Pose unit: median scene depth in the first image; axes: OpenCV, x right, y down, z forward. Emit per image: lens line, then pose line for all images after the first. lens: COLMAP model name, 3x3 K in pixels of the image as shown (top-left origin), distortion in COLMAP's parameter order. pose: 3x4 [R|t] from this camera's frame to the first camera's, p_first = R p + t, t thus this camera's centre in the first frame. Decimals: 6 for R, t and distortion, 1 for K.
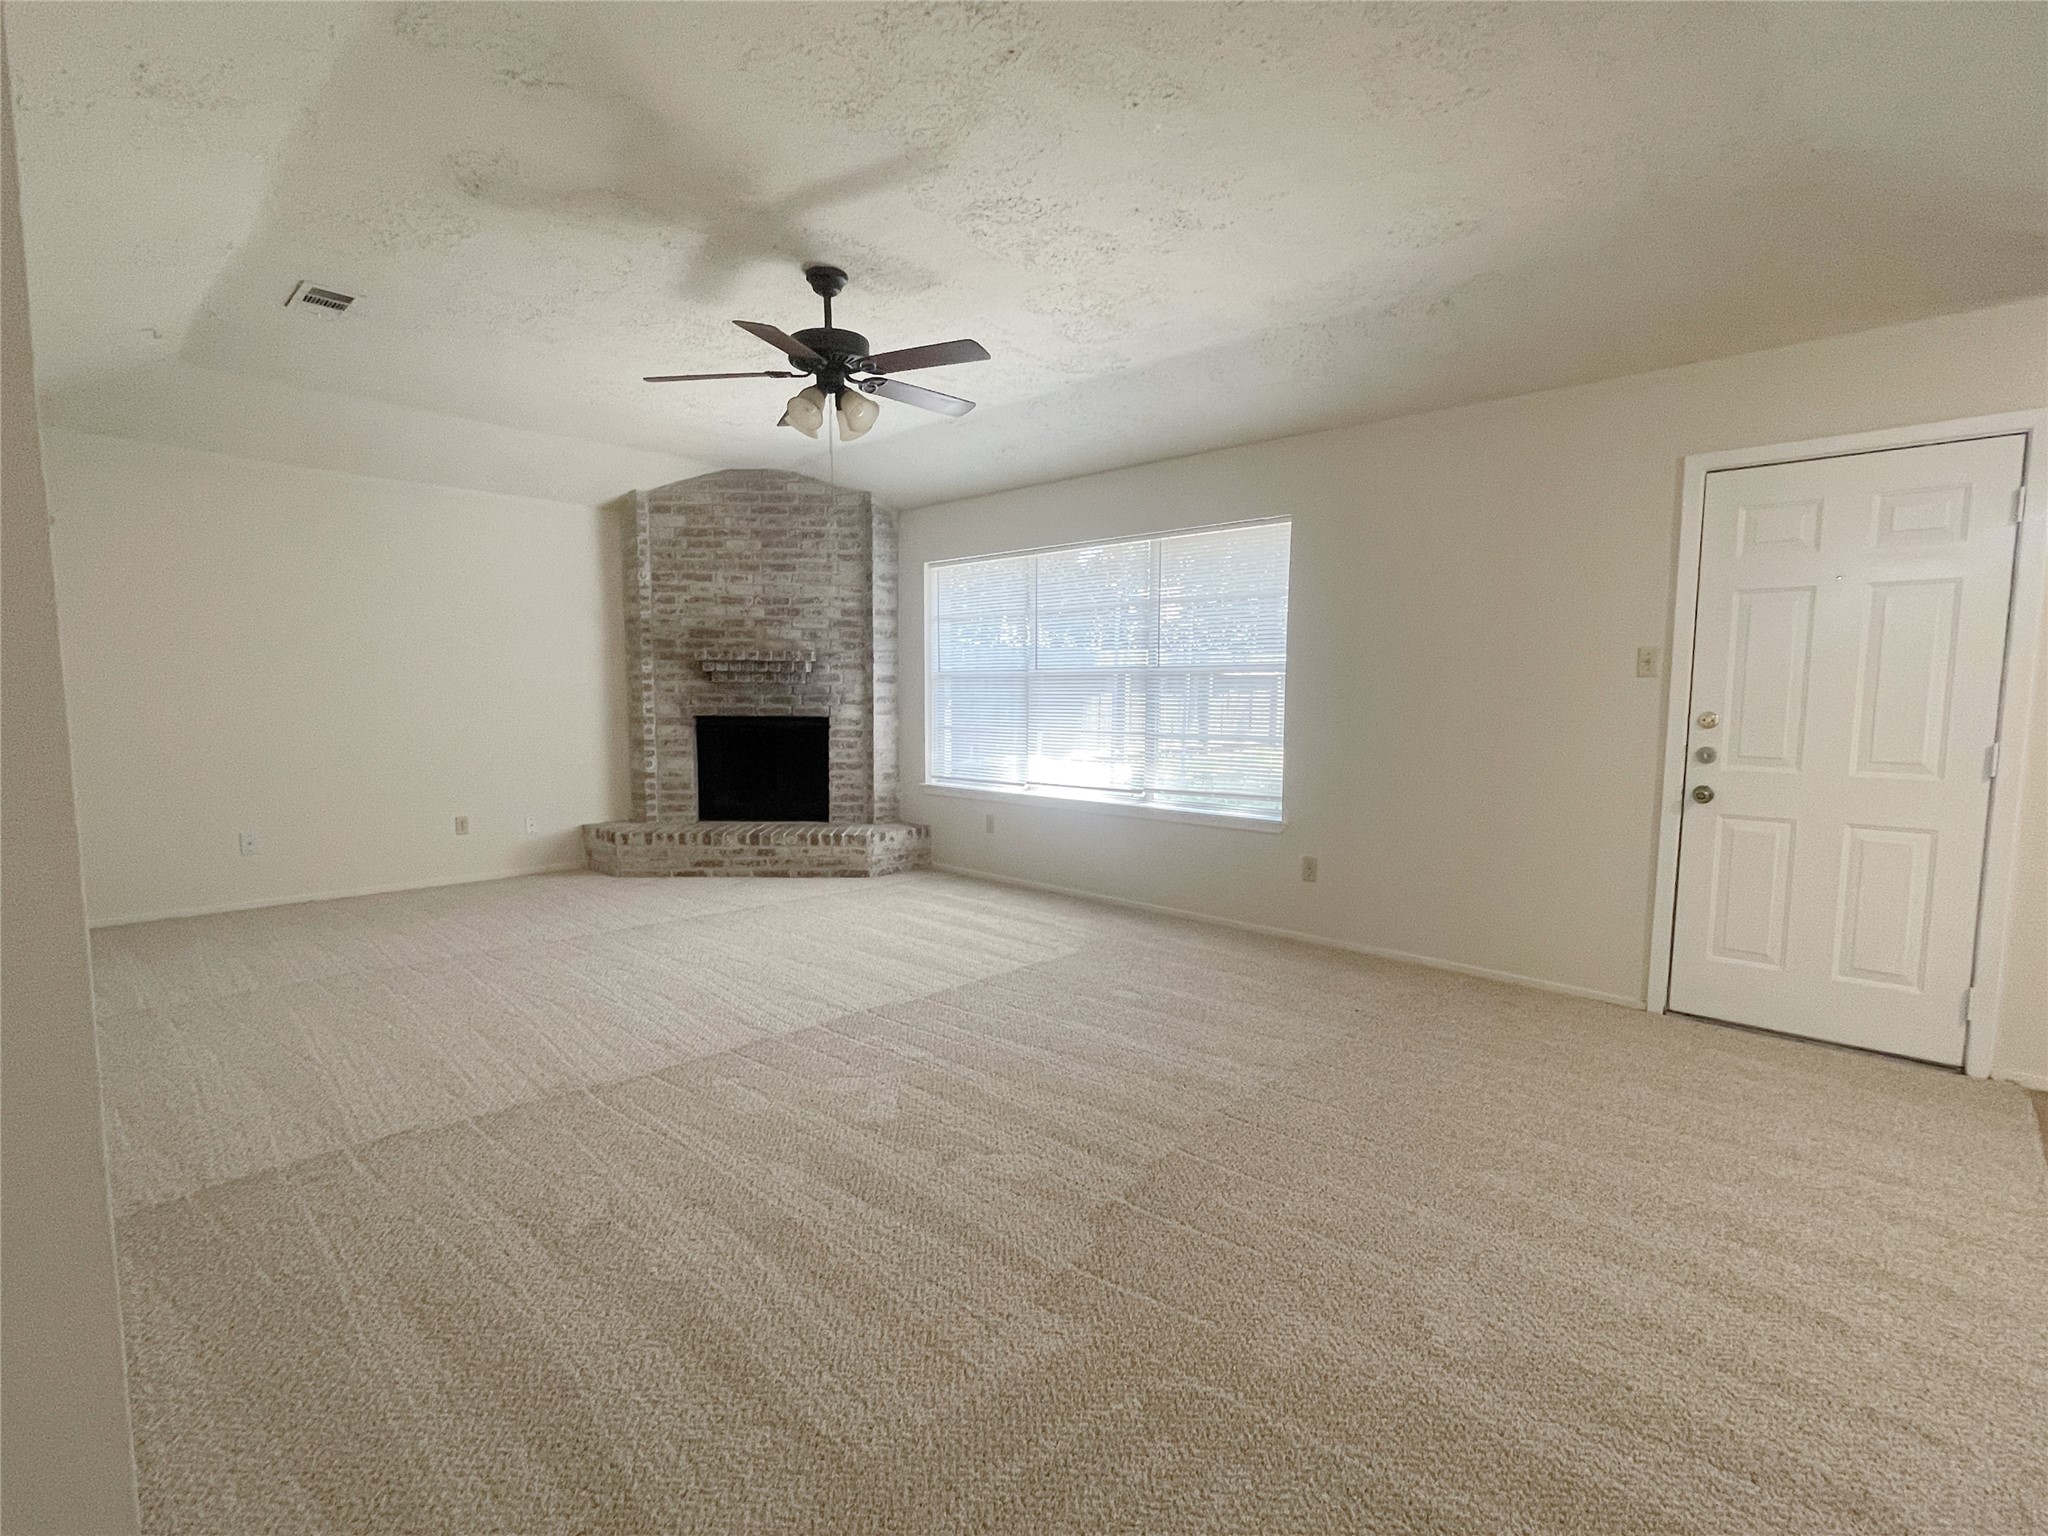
lens RADIAL K [[965.3, 0, 1093.0], [0, 965.3, 773.3], [0, 0, 1]] dist [0.027032, 0.000160]
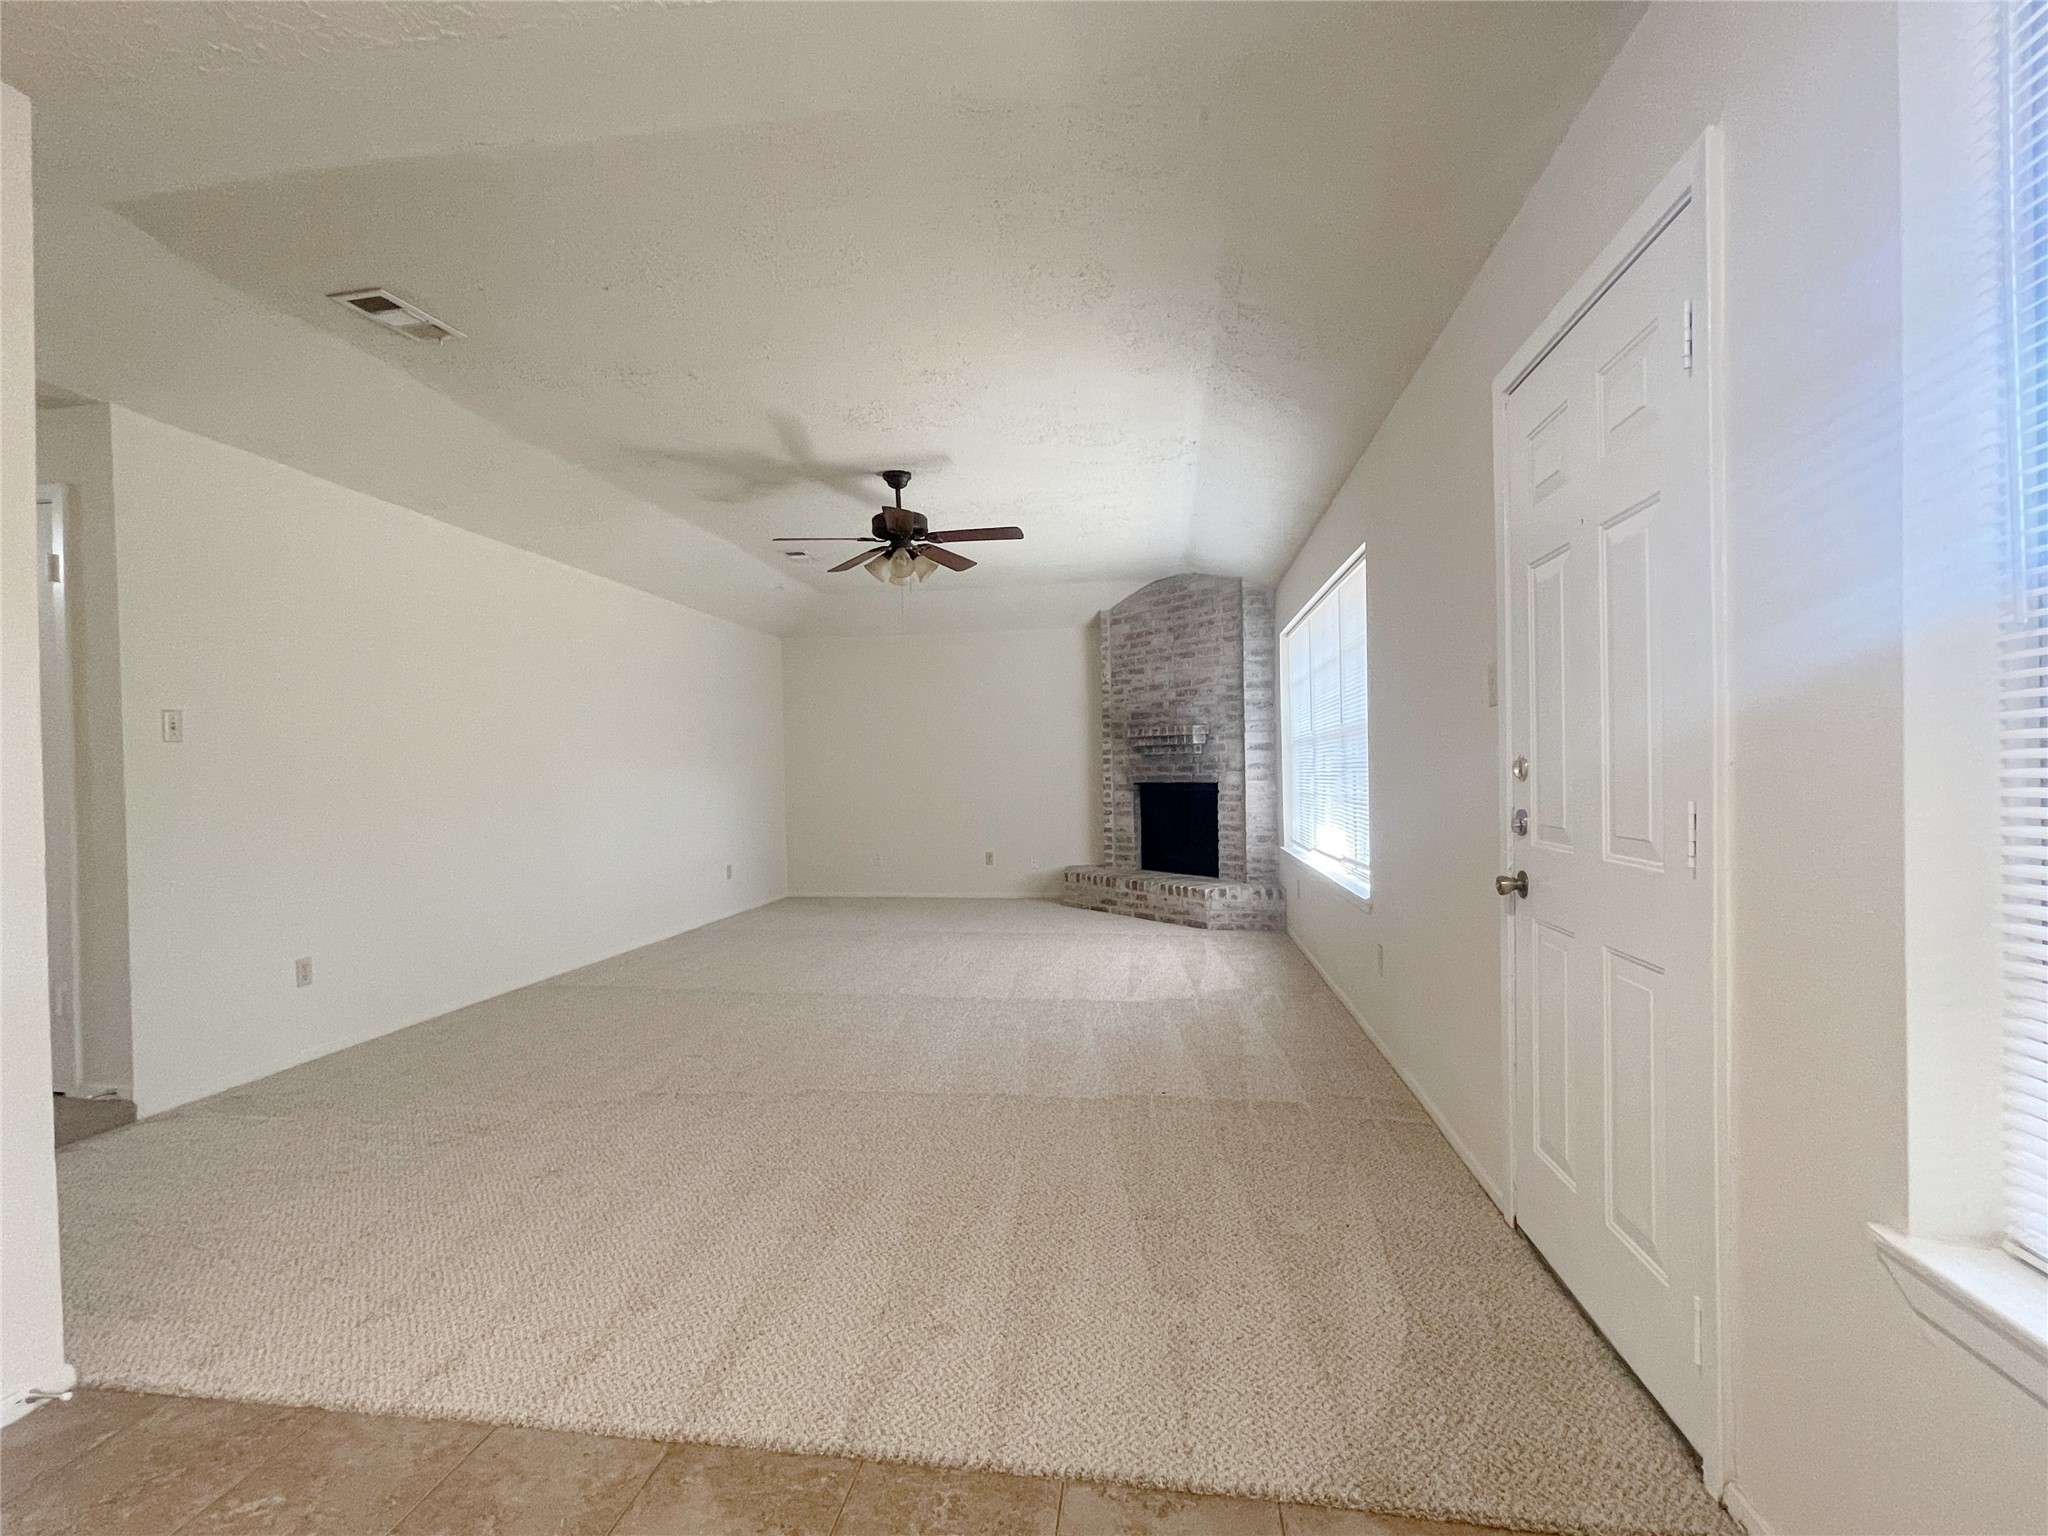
lens RADIAL K [[965.3, 0, 1020.5], [0, 965.3, 771.4], [0, 0, 1]] dist [0.027032, 0.000160]
pose [[0.561958, -0.017456, -0.826982, 0.523152], [-0.046866, 0.997499, -0.052902, -0.002134], [0.825837, 0.068486, 0.559735, 0.195597]]
